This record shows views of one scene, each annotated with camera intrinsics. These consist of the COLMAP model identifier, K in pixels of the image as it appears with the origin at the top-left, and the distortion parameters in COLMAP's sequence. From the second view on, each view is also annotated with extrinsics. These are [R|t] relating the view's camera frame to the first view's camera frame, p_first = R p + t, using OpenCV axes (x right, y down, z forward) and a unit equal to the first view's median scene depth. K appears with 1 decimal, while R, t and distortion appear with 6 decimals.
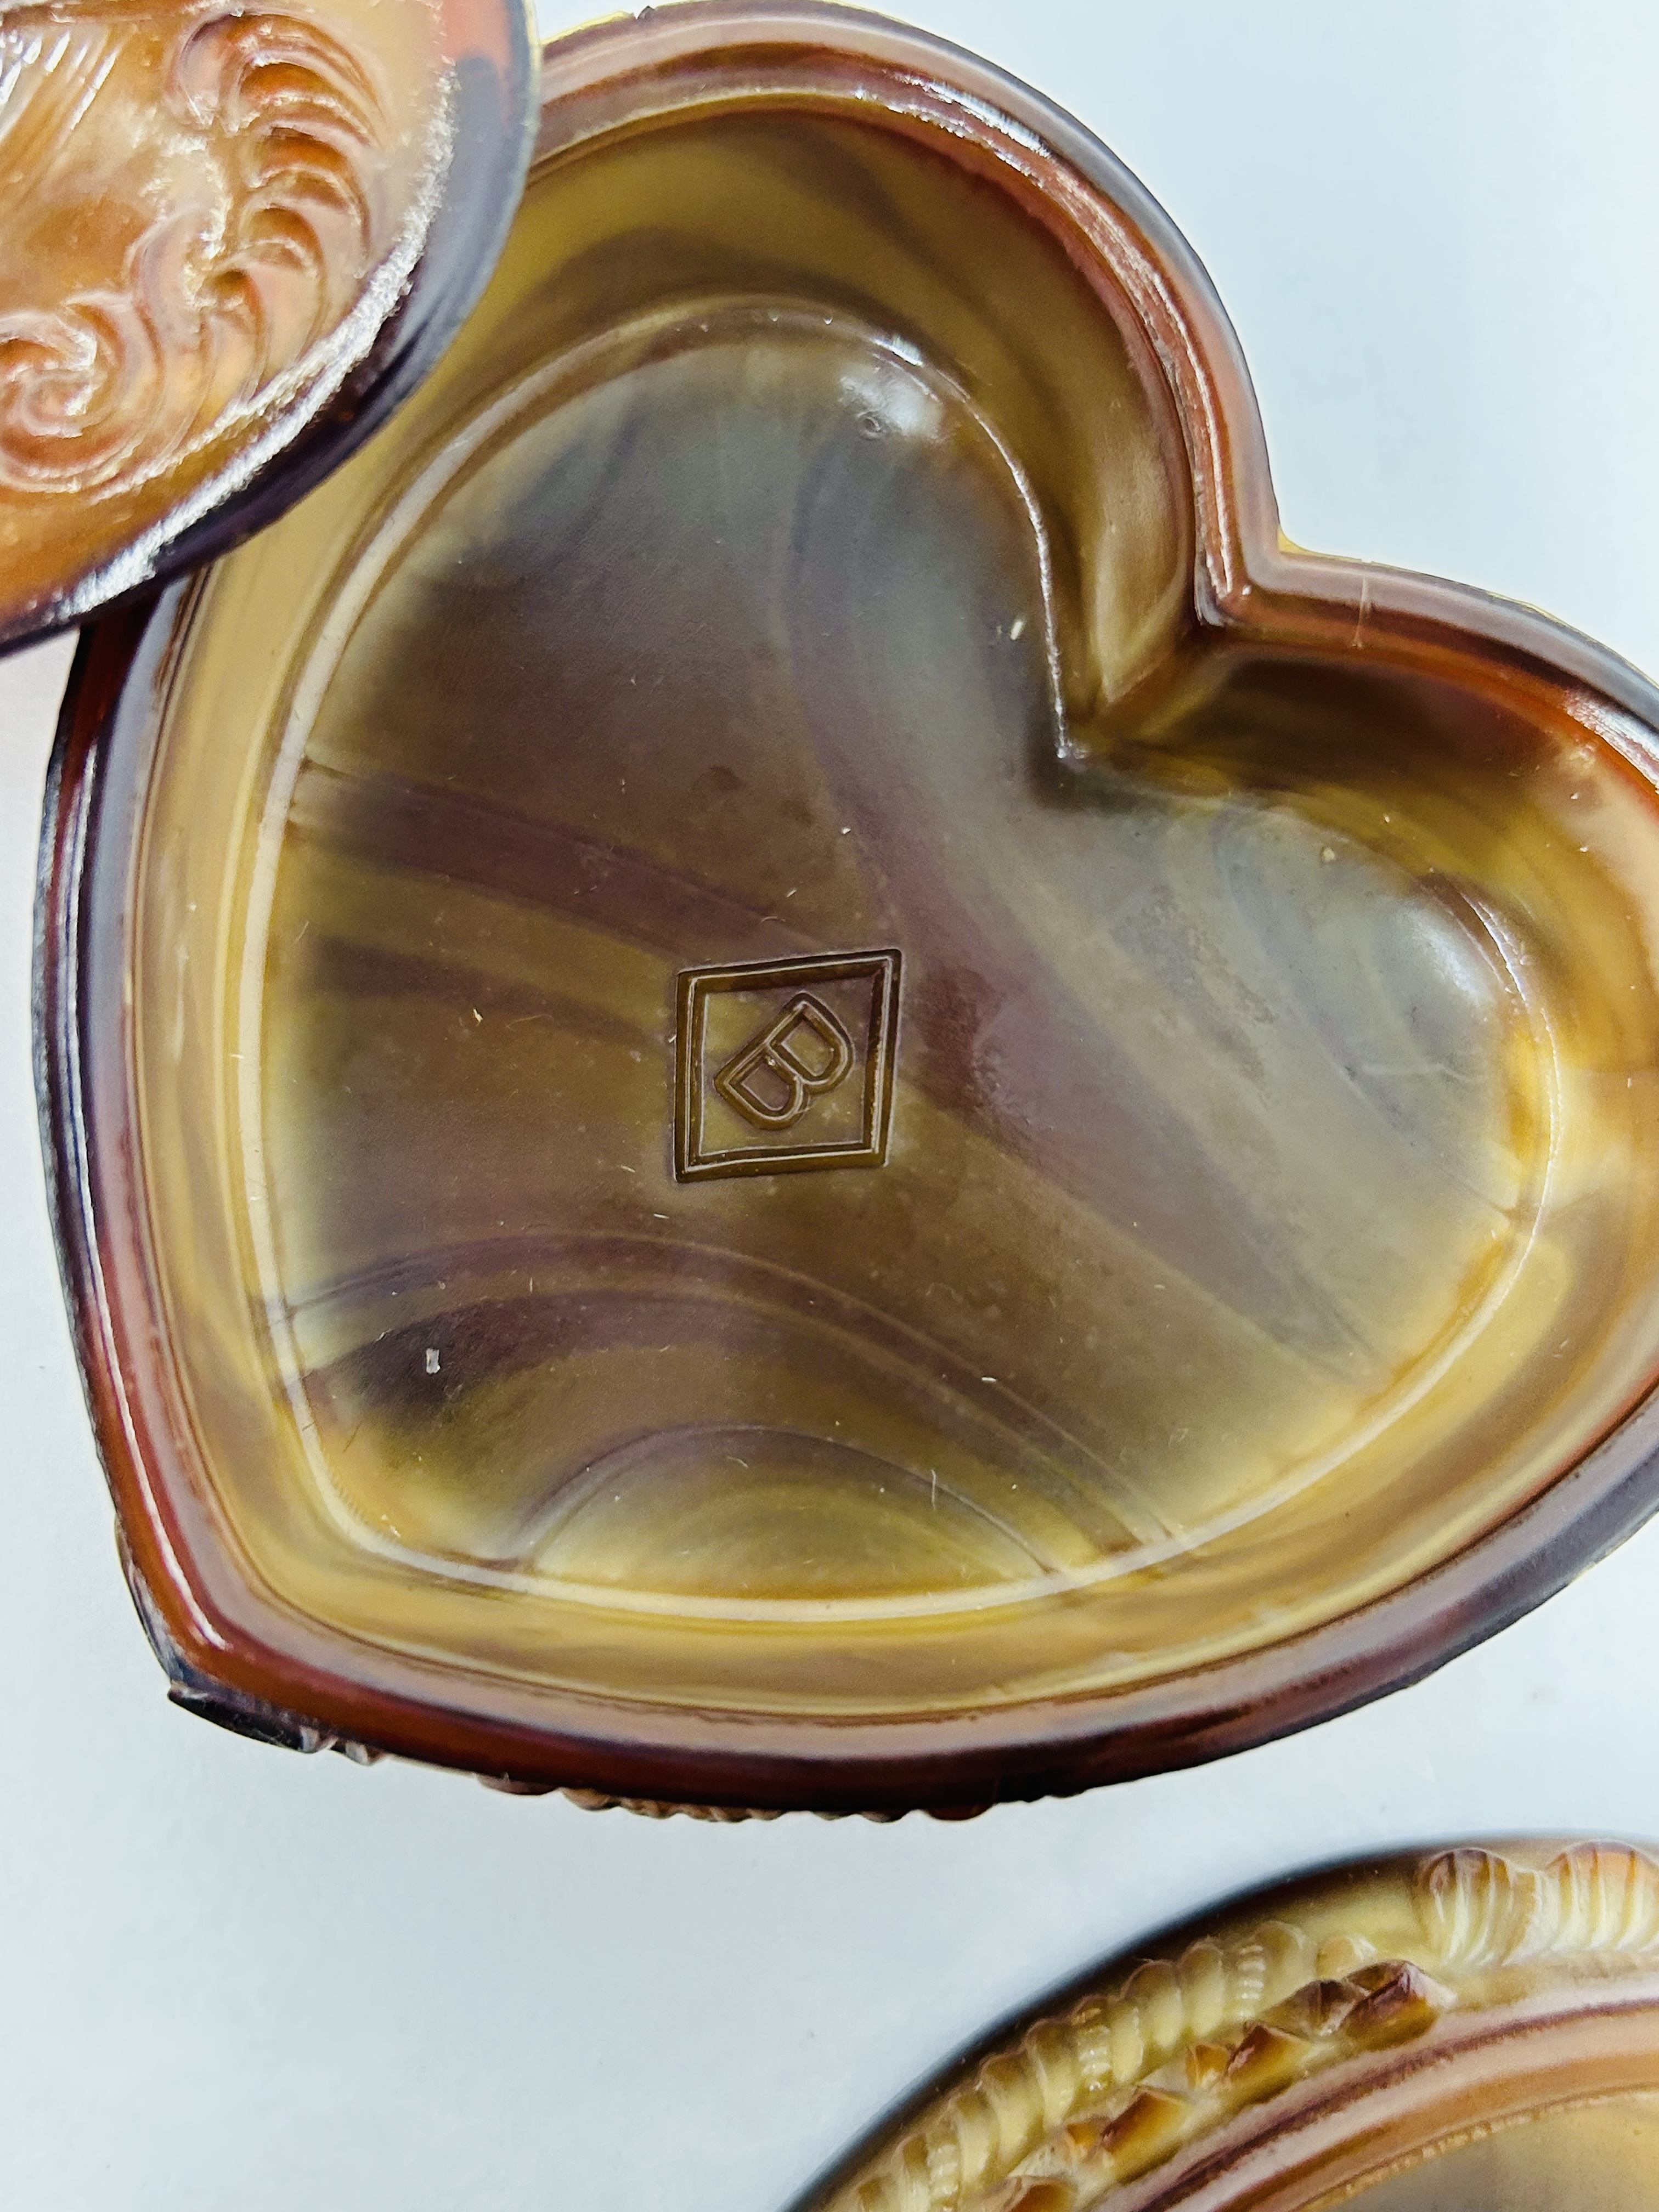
lens RADIAL K [[2330.8, 0, 830.9], [0, 2330.8, 978.9], [0, 0, 1]] dist [0.021727, -0.050017]
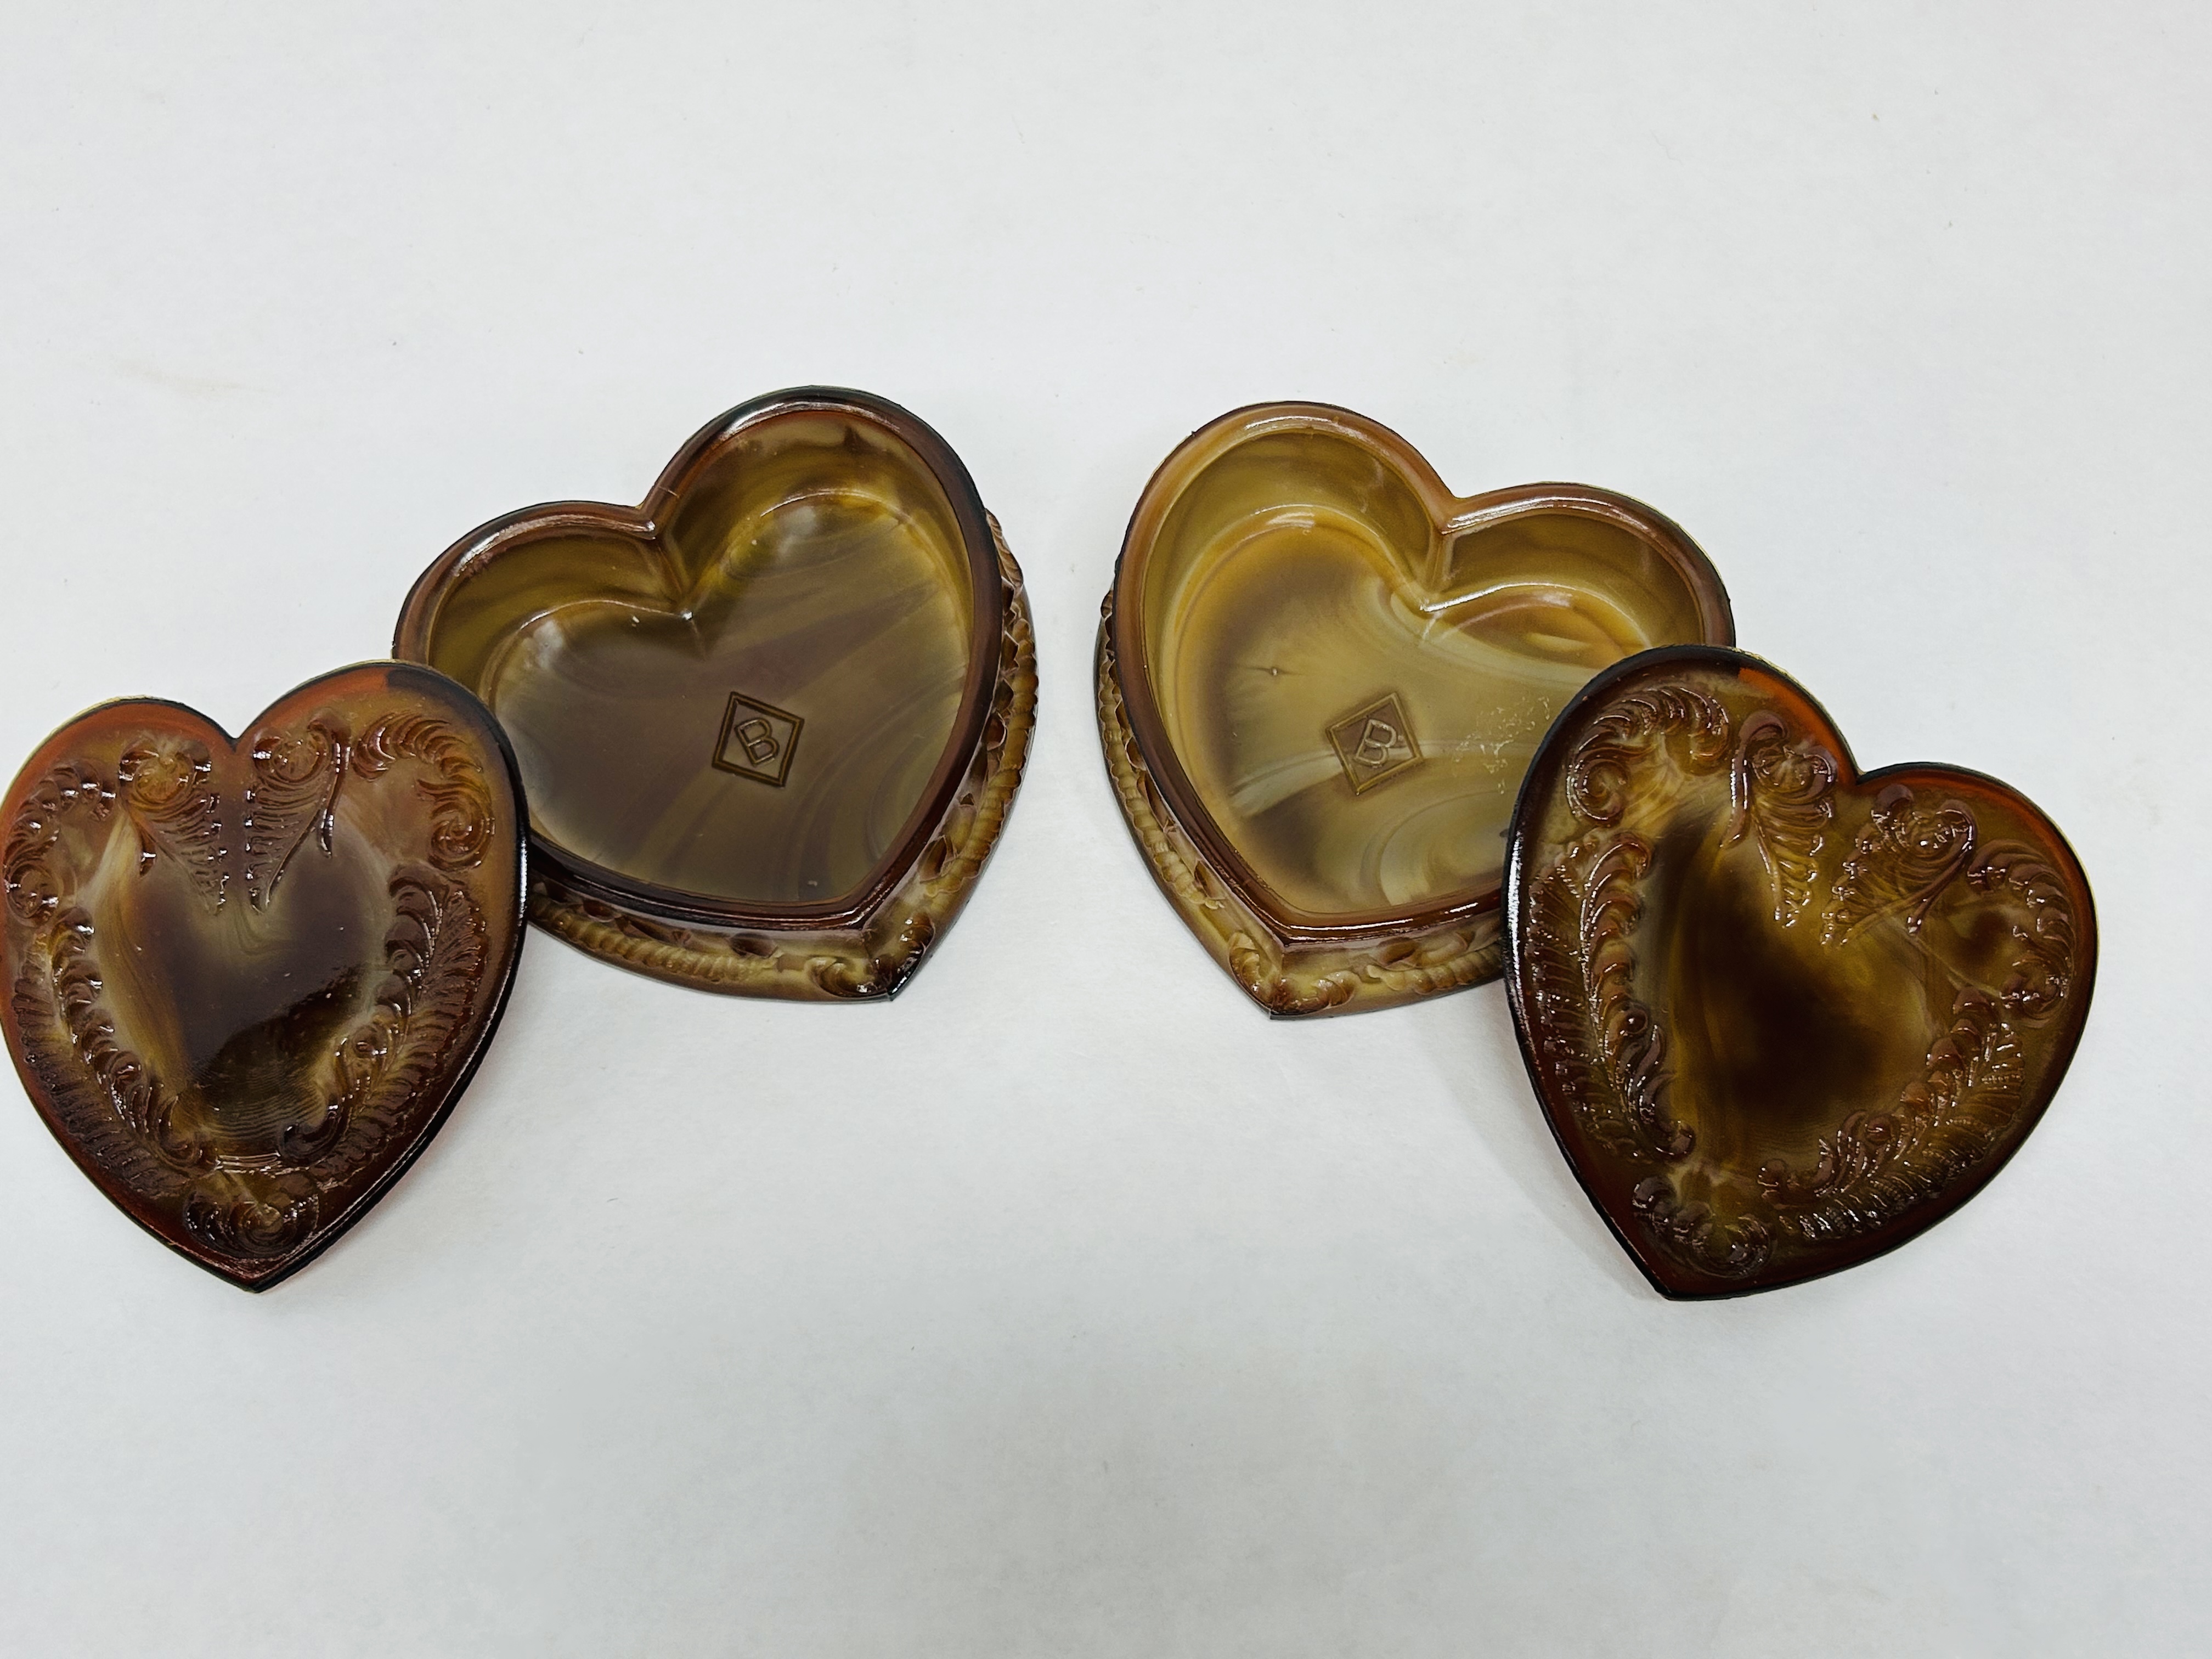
lens RADIAL K [[2330.8, 0, 1094.7], [0, 2330.8, 836.6], [0, 0, 1]] dist [0.021727, -0.050017]
pose [[0.311189, -0.927405, 0.207560, -0.567814], [0.948331, 0.317255, -0.004272, 0.459926], [-0.061888, 0.198165, 0.978213, -1.682180]]
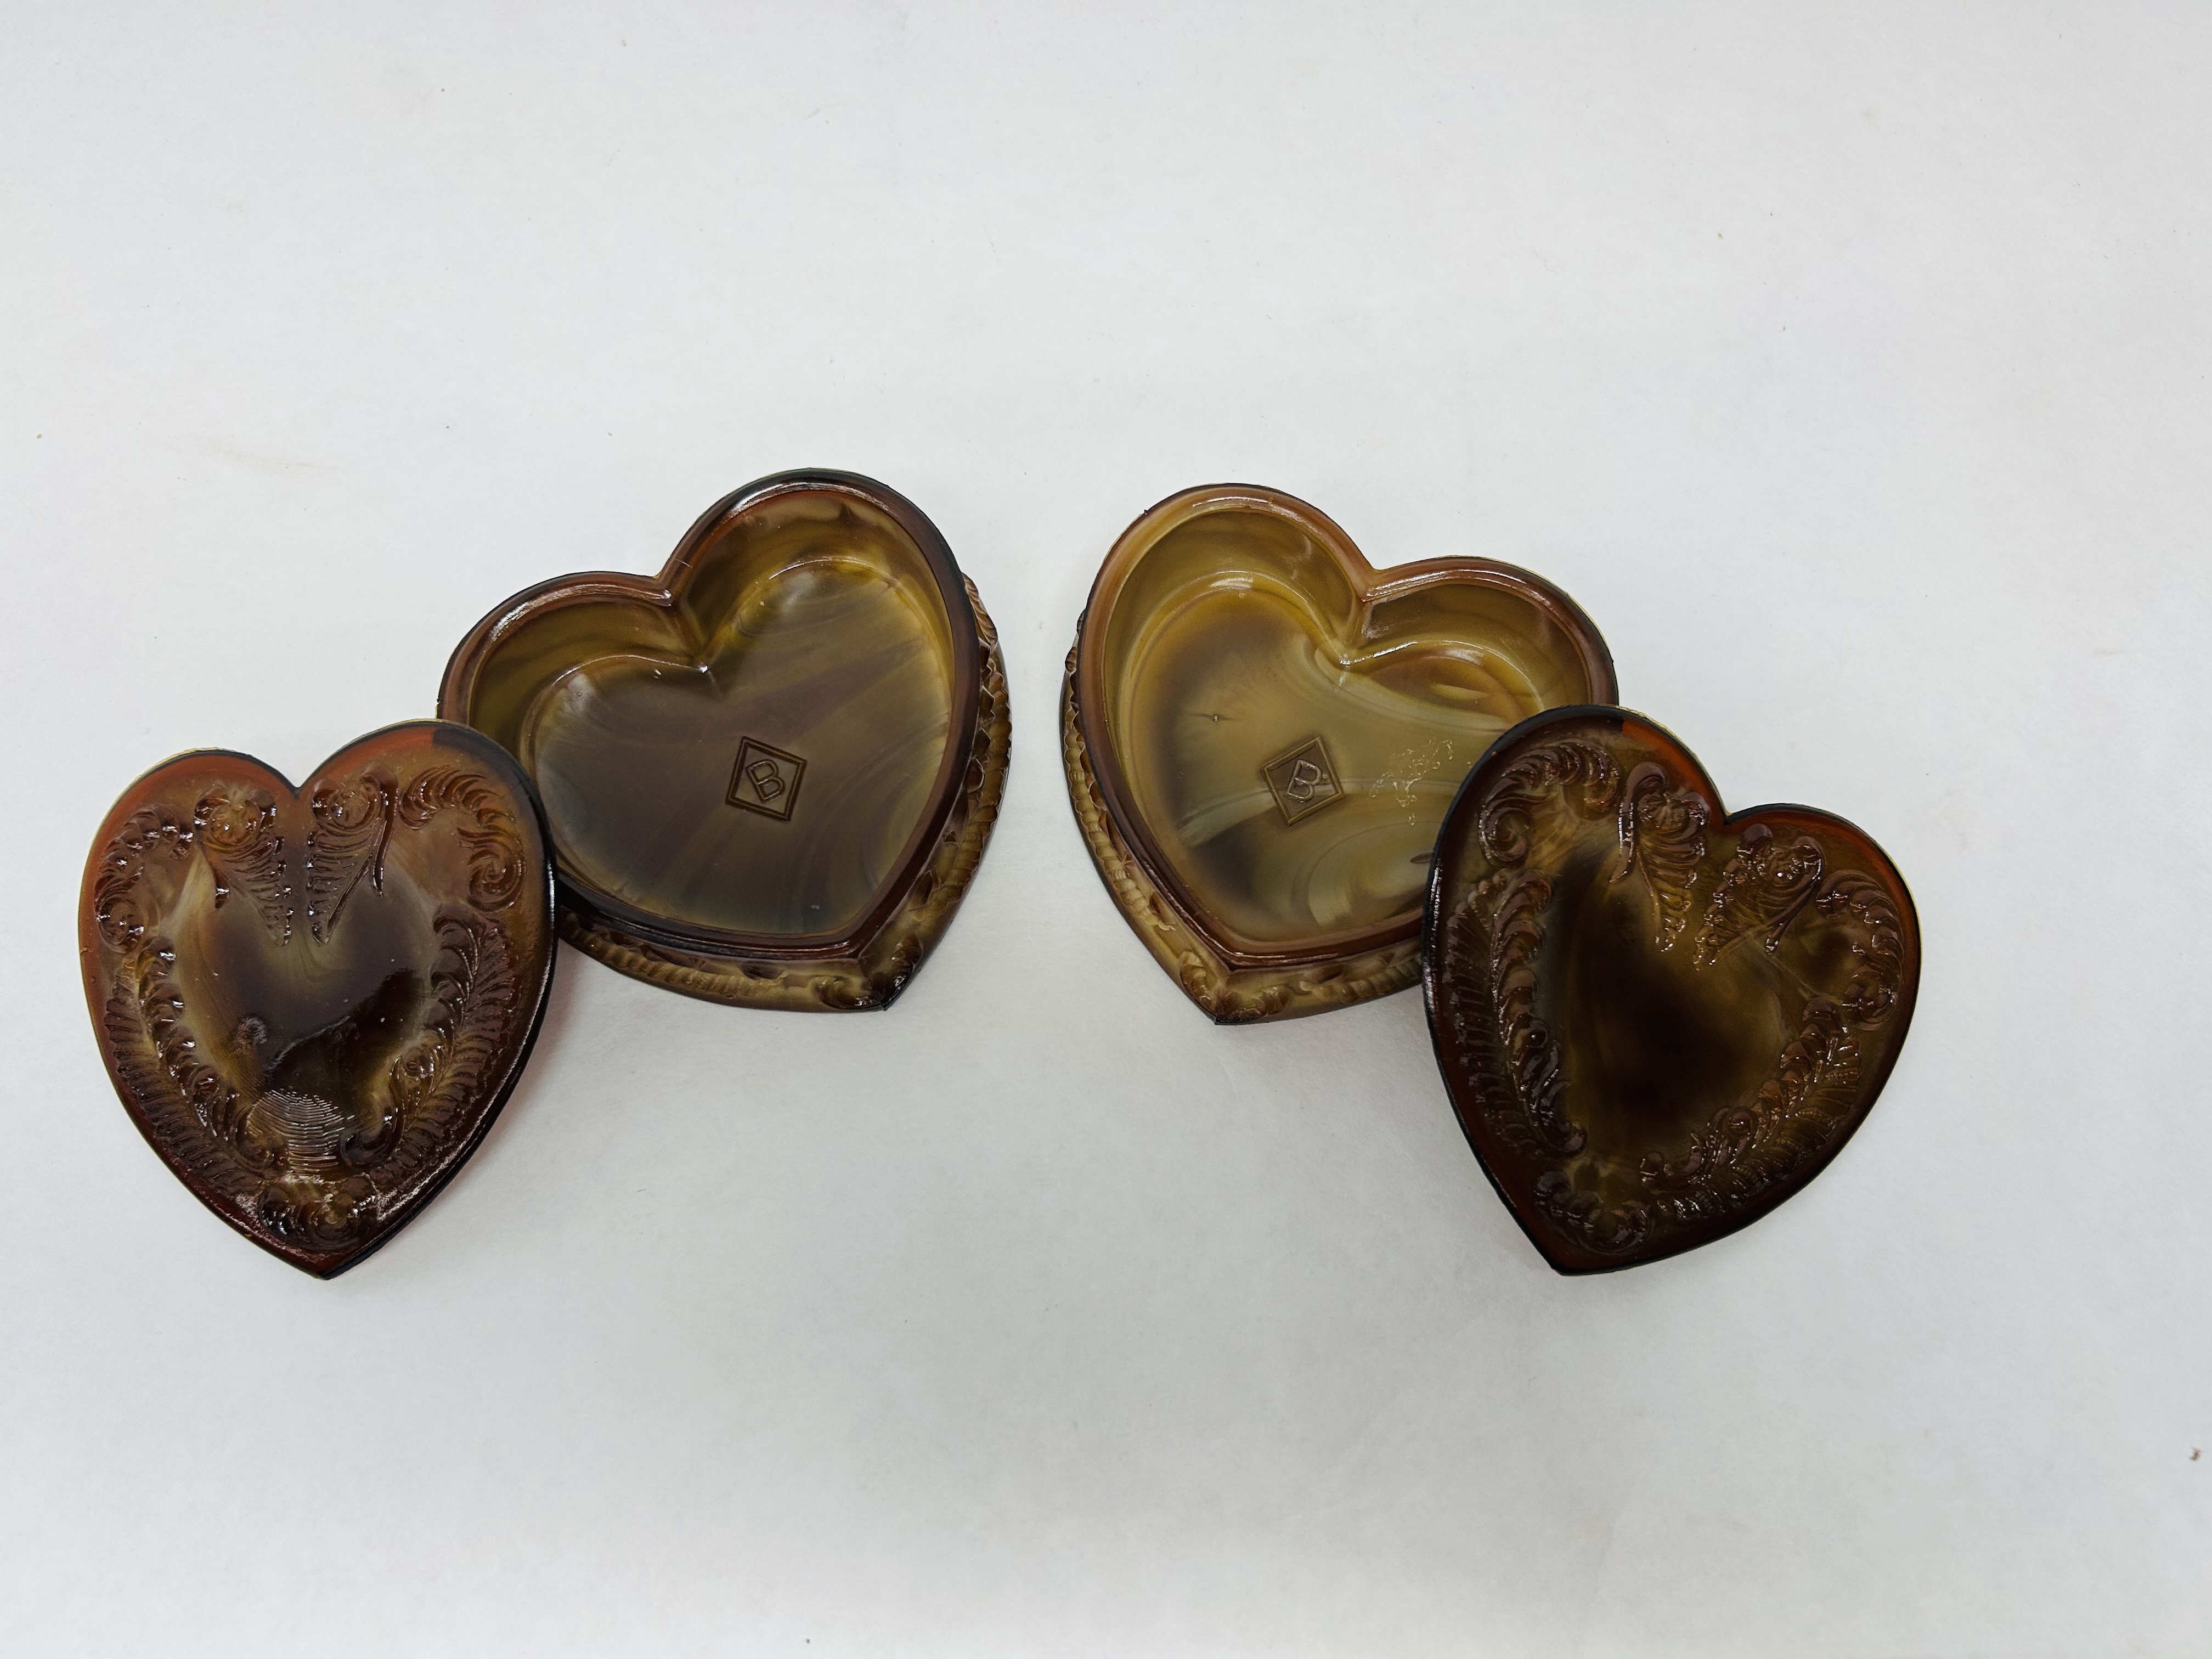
lens RADIAL K [[1683.0, 0, 1106.0], [0, 1683.0, 829.5], [0, 0, 1]] dist [-0.005894, -0.000636]
pose [[0.299513, -0.937917, 0.174939, -0.339914], [0.949133, 0.311575, 0.045466, 0.389060], [-0.097150, 0.152422, 0.983529, -1.262486]]
